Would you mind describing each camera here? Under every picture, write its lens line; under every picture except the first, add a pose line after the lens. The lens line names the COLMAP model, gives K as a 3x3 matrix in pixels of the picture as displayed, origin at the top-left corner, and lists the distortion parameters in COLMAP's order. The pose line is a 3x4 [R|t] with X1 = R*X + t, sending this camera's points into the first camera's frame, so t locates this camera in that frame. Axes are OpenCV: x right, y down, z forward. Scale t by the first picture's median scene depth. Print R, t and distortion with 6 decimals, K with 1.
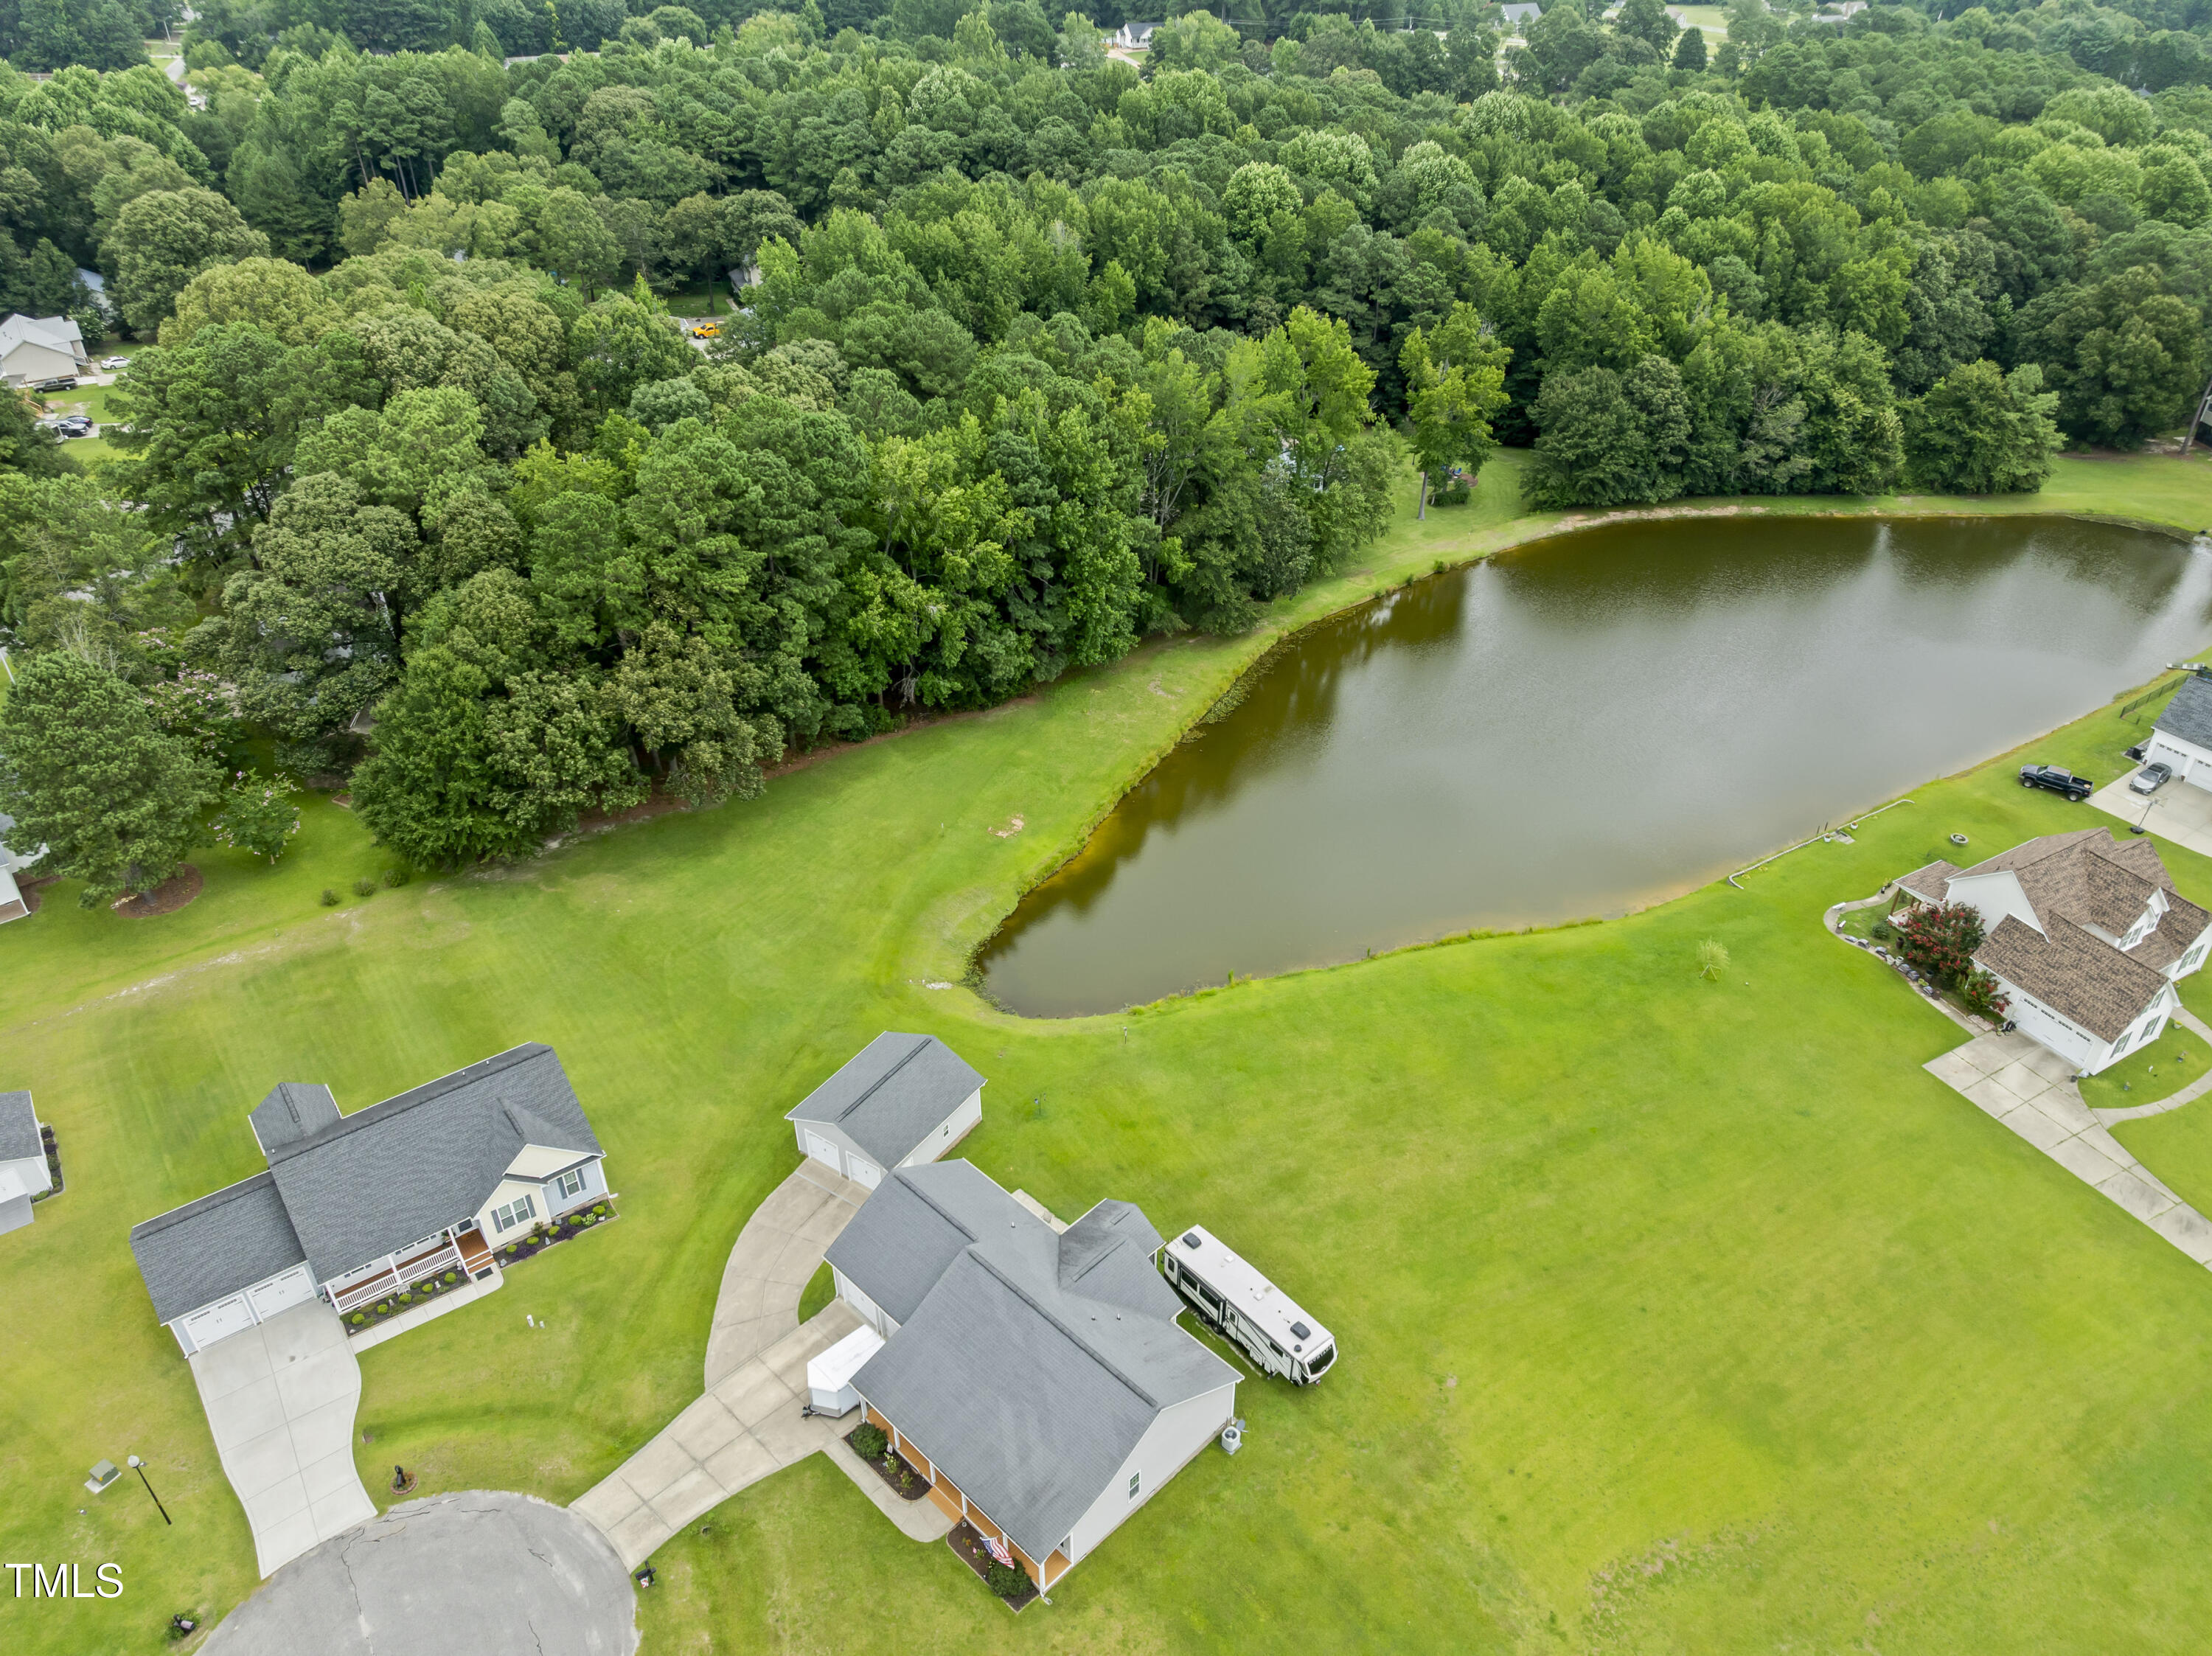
lens RADIAL K [[1585.7, 0, 1106.0], [0, 1585.7, 828.0], [0, 0, 1]] dist [-0.041786, 0.021832]
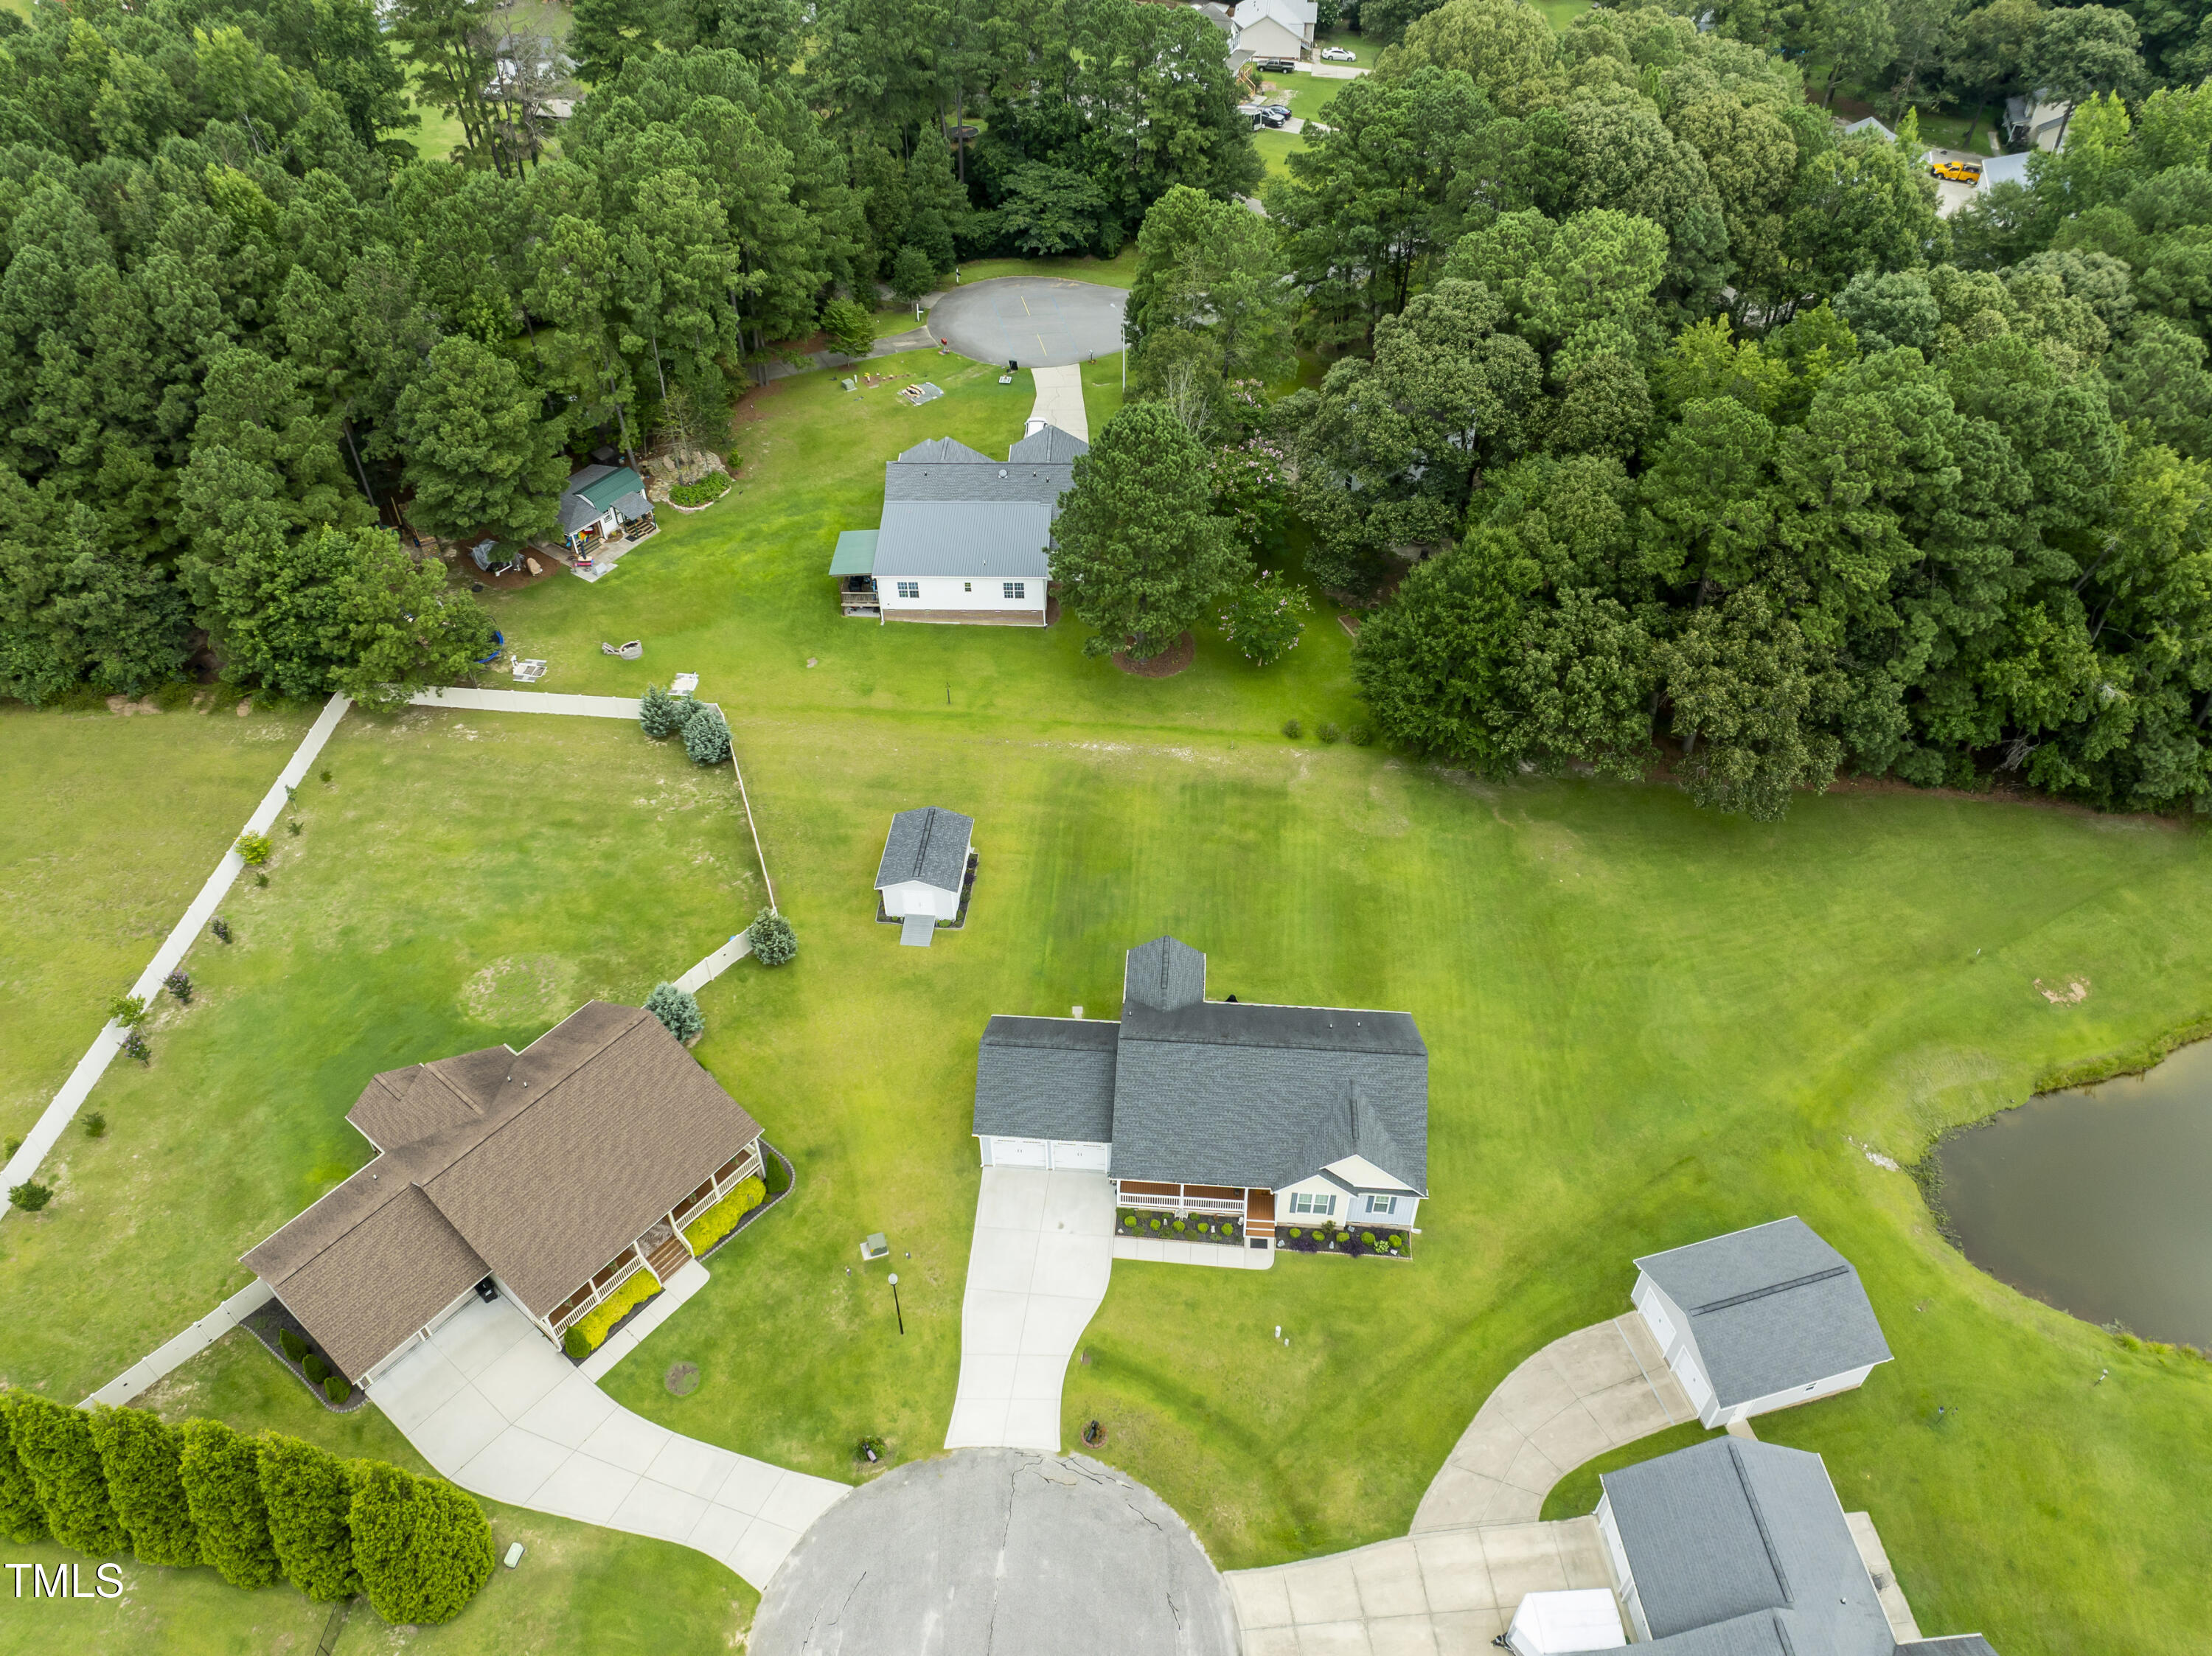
lens RADIAL K [[1585.7, 0, 1106.0], [0, 1585.7, 828.0], [0, 0, 1]] dist [-0.041786, 0.021832]
pose [[0.760528, 0.444185, -0.473600, -0.100636], [-0.365986, 0.895742, 0.252390, -0.103242], [0.536331, -0.018619, 0.843802, 0.131372]]
